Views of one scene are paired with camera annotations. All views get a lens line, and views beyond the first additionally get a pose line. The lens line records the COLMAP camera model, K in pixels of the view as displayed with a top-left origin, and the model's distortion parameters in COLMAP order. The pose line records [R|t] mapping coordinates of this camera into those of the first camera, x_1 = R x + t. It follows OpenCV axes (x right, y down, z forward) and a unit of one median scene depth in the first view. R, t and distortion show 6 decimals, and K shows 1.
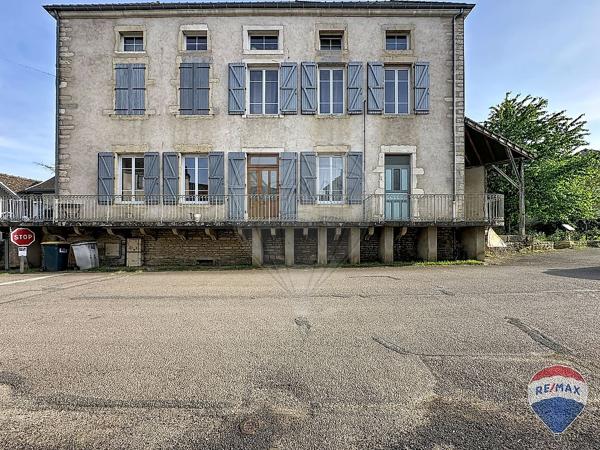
lens RADIAL K [[235.9, 0, 300.0], [0, 235.9, 237.2], [0, 0, 1]] dist [-0.001253, -0.000125]
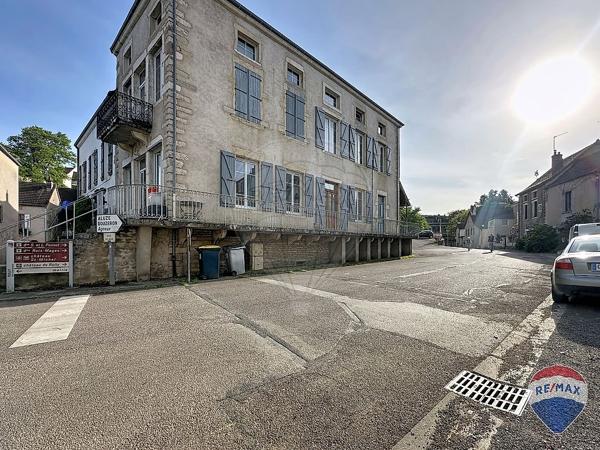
lens RADIAL K [[276.0, 0, 300.4], [0, 276.0, 242.7], [0, 0, 1]] dist [0.000335, 0.000047]
pose [[0.696152, 0.009536, 0.717831, -1.416293], [-0.014137, 0.999900, 0.000427, 0.001697], [-0.717755, -0.010445, 0.696217, 0.010597]]
